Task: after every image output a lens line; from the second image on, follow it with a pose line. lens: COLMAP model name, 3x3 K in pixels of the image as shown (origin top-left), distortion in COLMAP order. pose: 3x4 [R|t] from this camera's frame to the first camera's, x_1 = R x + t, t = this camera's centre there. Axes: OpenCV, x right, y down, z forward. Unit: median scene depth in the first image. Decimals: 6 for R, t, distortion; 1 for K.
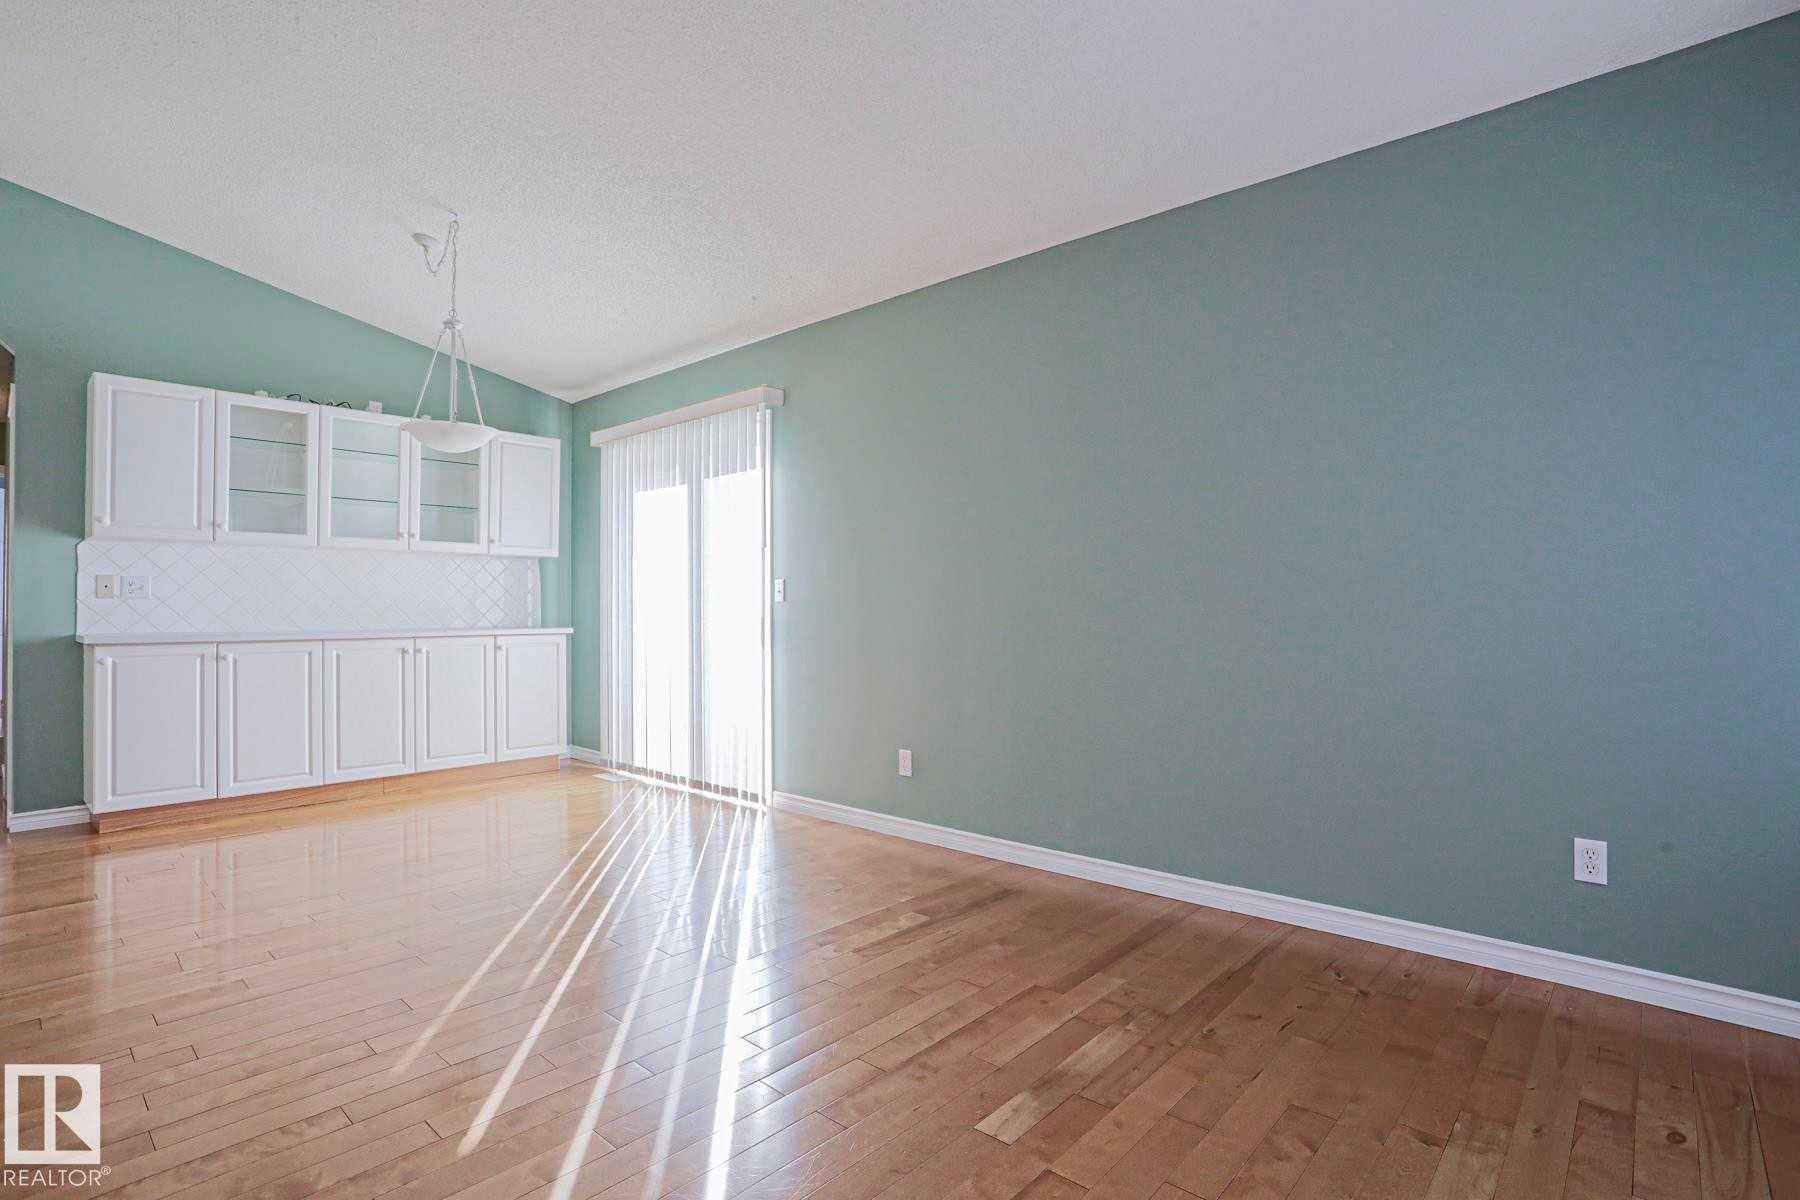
lens RADIAL K [[873.0, 0, 894.2], [0, 873.0, 599.2], [0, 0, 1]] dist [-0.080689, 0.037267]
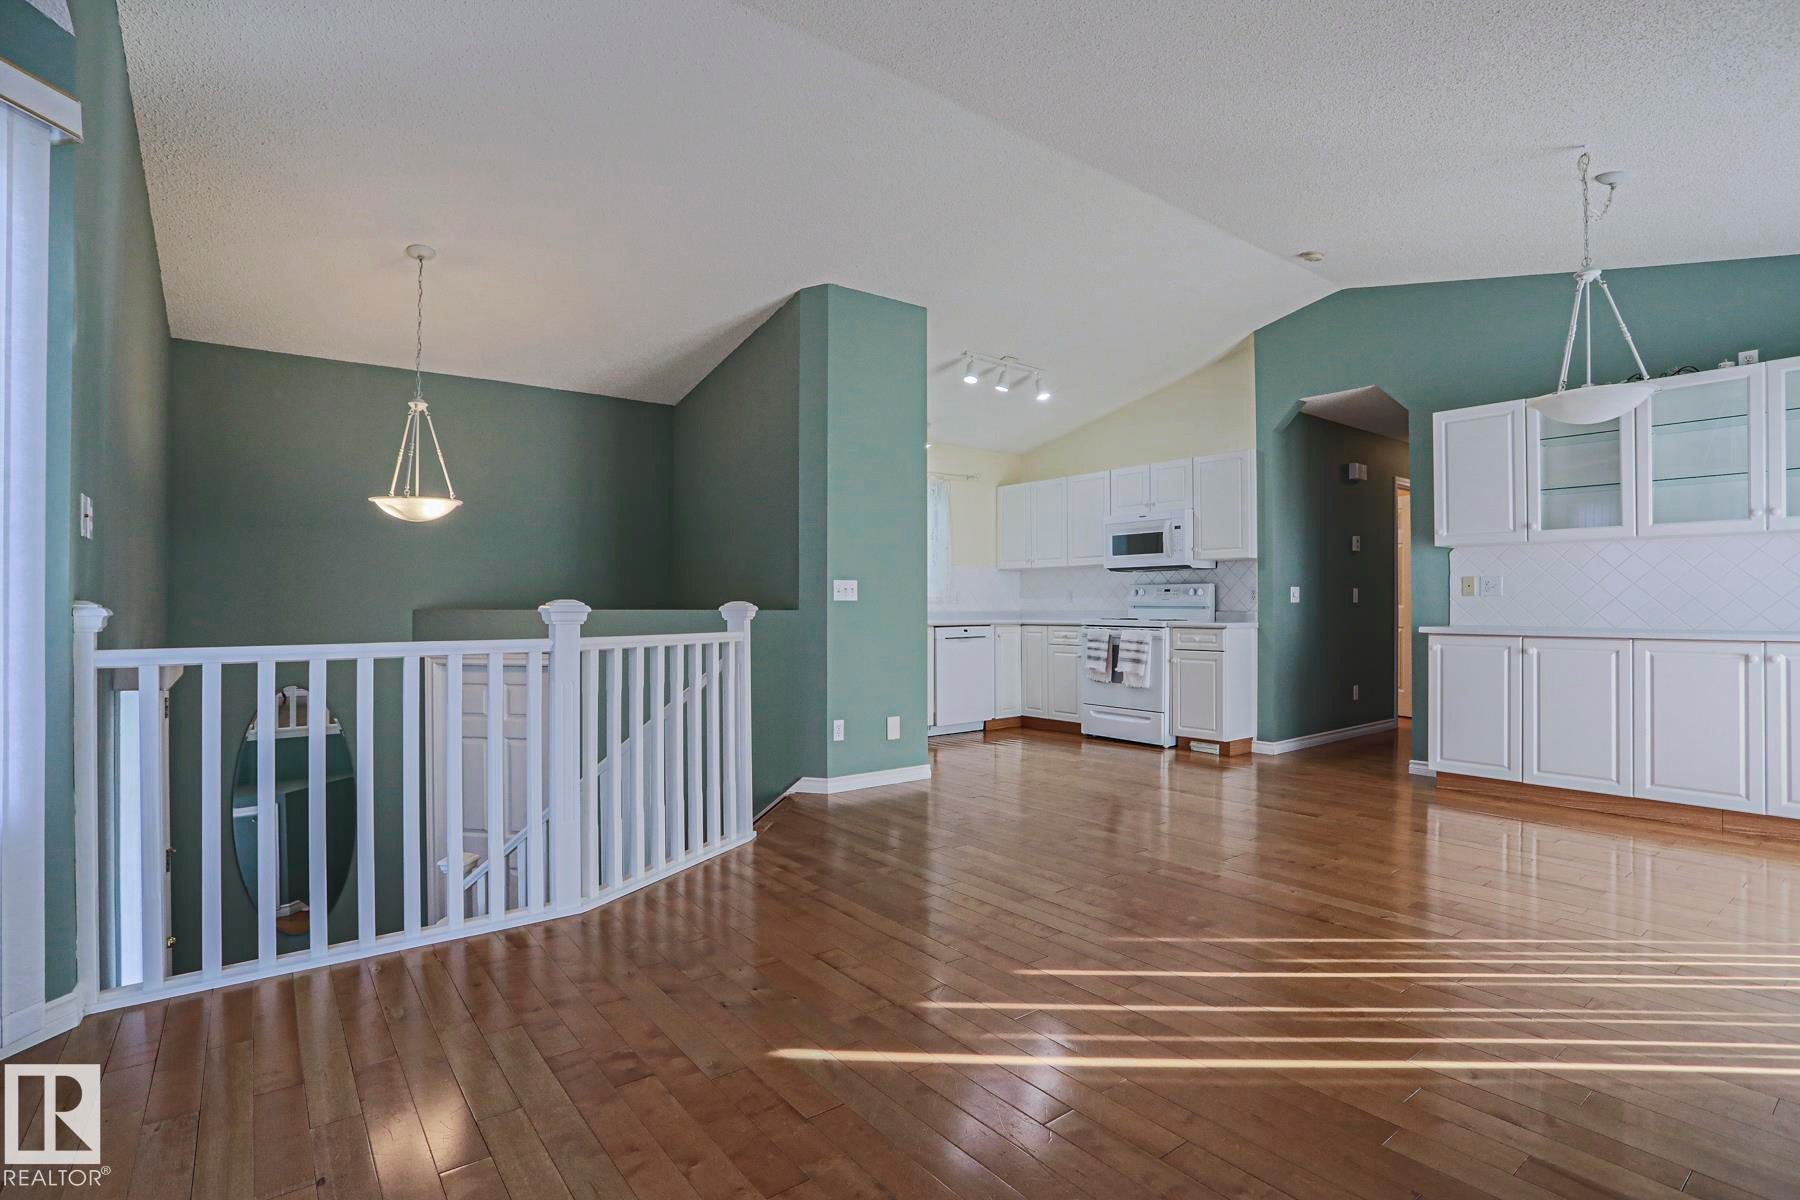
lens RADIAL K [[873.0, 0, 894.2], [0, 873.0, 599.2], [0, 0, 1]] dist [-0.080689, 0.037267]
pose [[-0.174736, -0.003420, -0.984609, 0.376583], [0.012955, 0.999899, -0.005773, -0.000212], [0.984530, -0.013765, -0.174675, 0.388172]]
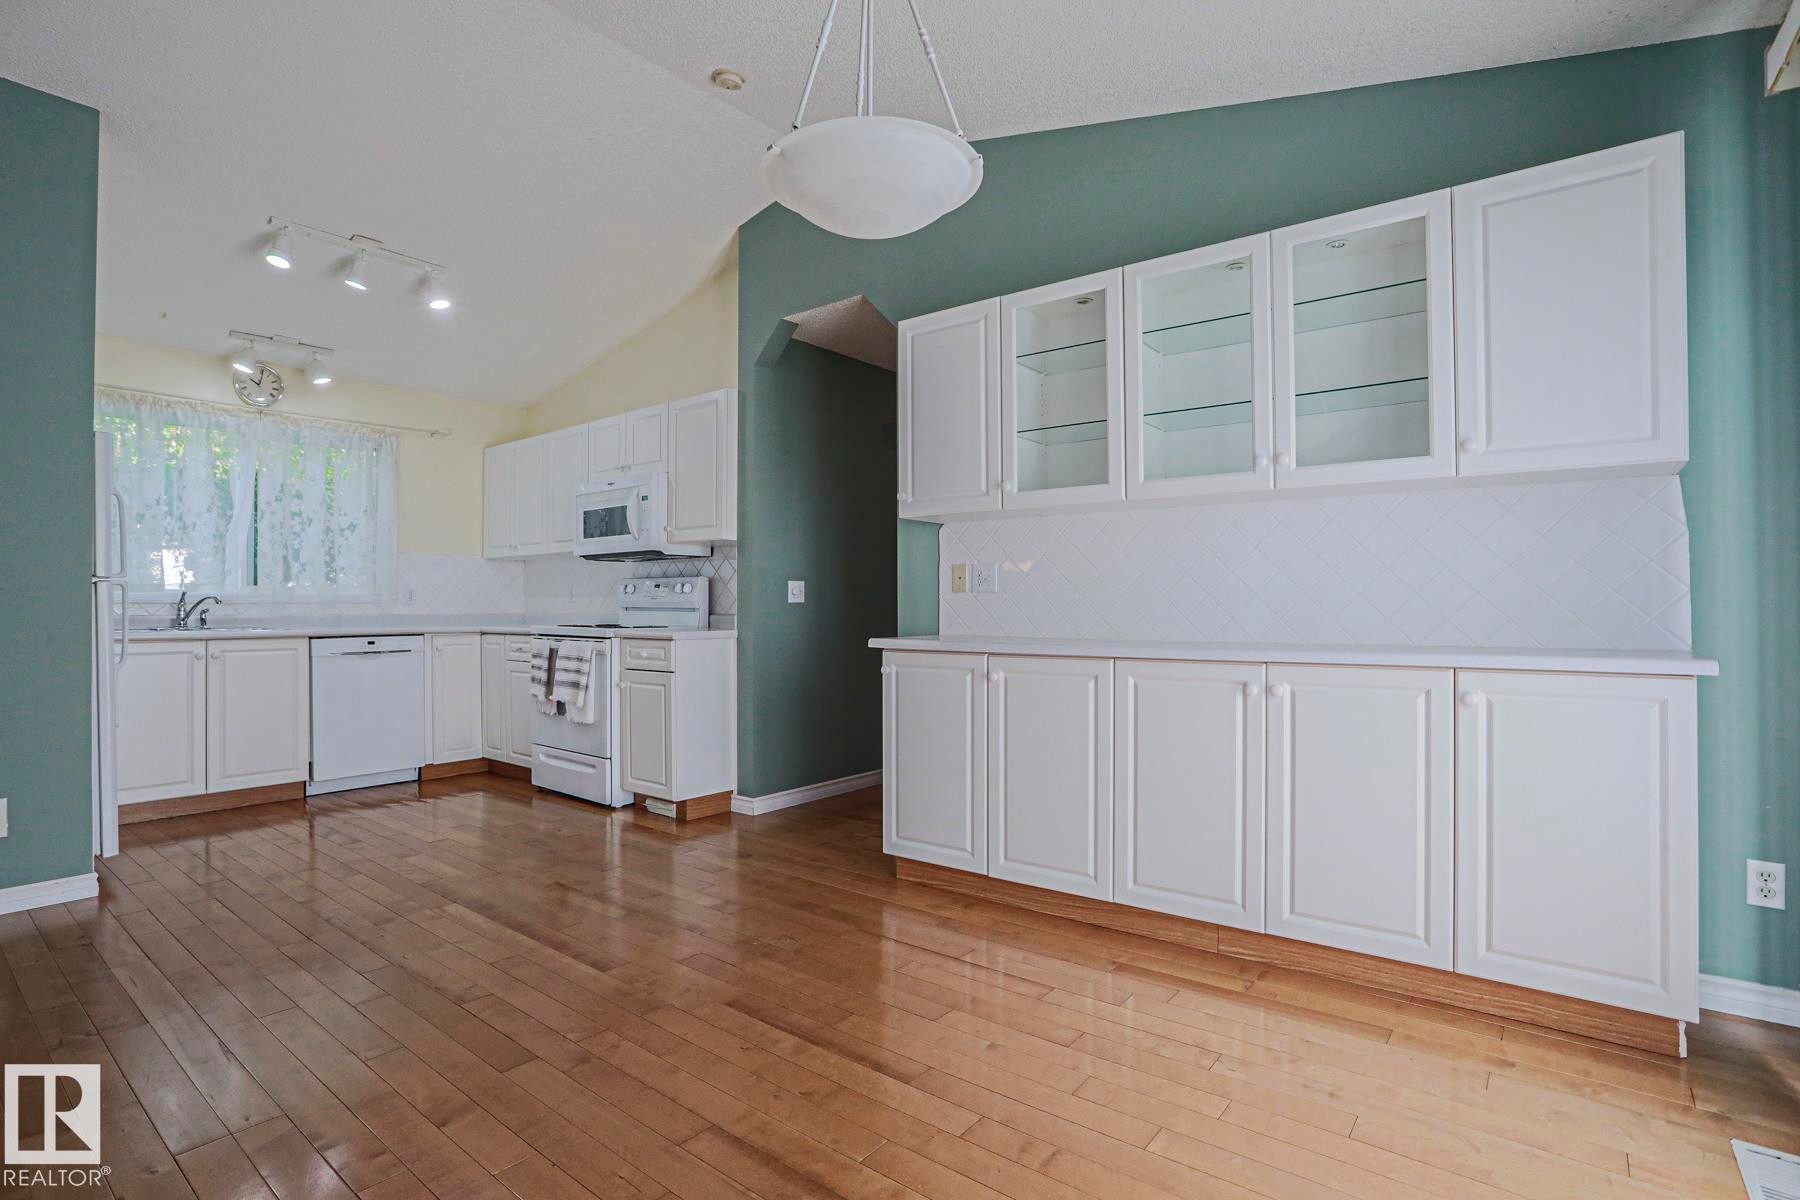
lens RADIAL K [[873.0, 0, 894.2], [0, 873.0, 599.2], [0, 0, 1]] dist [-0.080689, 0.037267]
pose [[0.070075, -0.004885, -0.997530, -0.087227], [0.014328, 0.999890, -0.003890, 0.007594], [0.997439, -0.014020, 0.070138, 0.842184]]
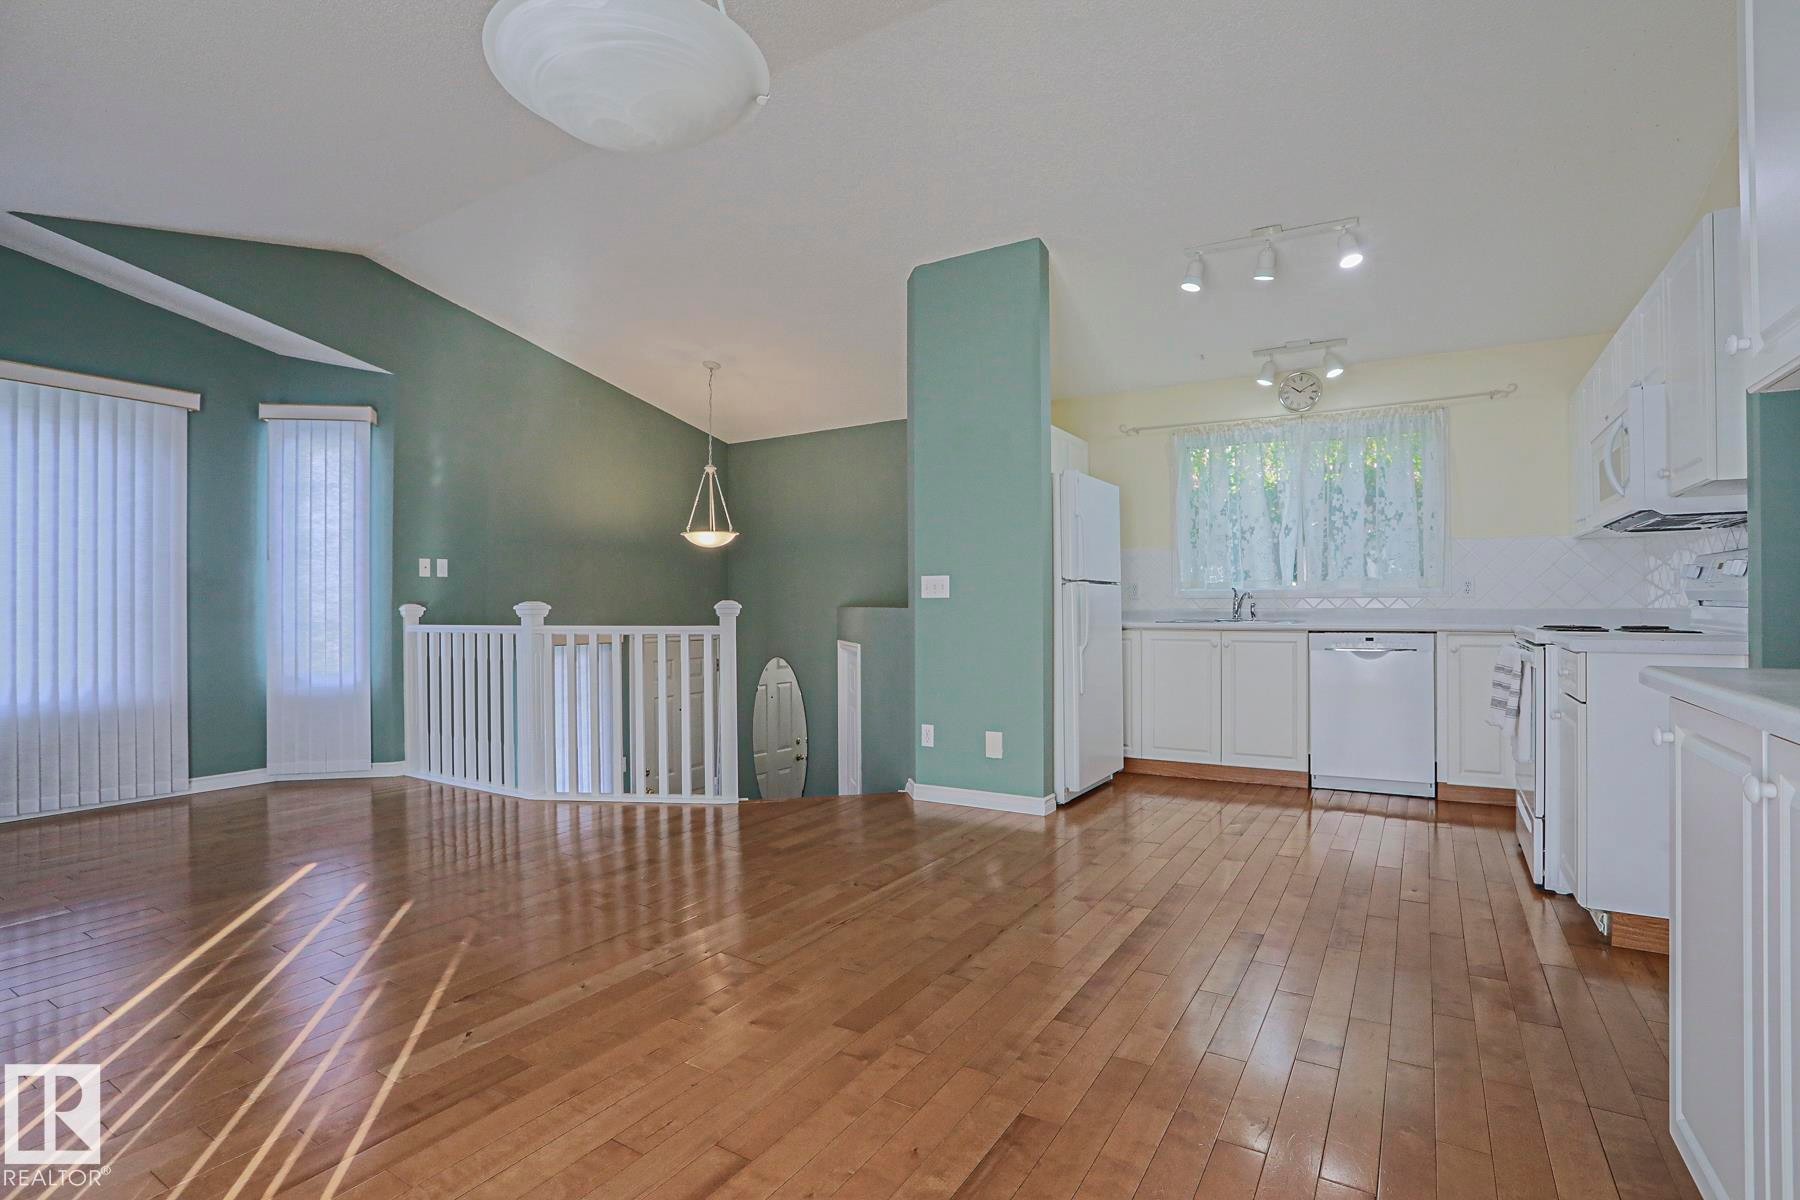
lens RADIAL K [[873.0, 0, 894.2], [0, 873.0, 599.2], [0, 0, 1]] dist [-0.080689, 0.037267]
pose [[-0.981850, 0.006384, -0.189551, -0.477986], [0.009905, 0.999795, -0.017636, 0.014143], [0.189400, -0.019193, -0.981712, 1.155914]]
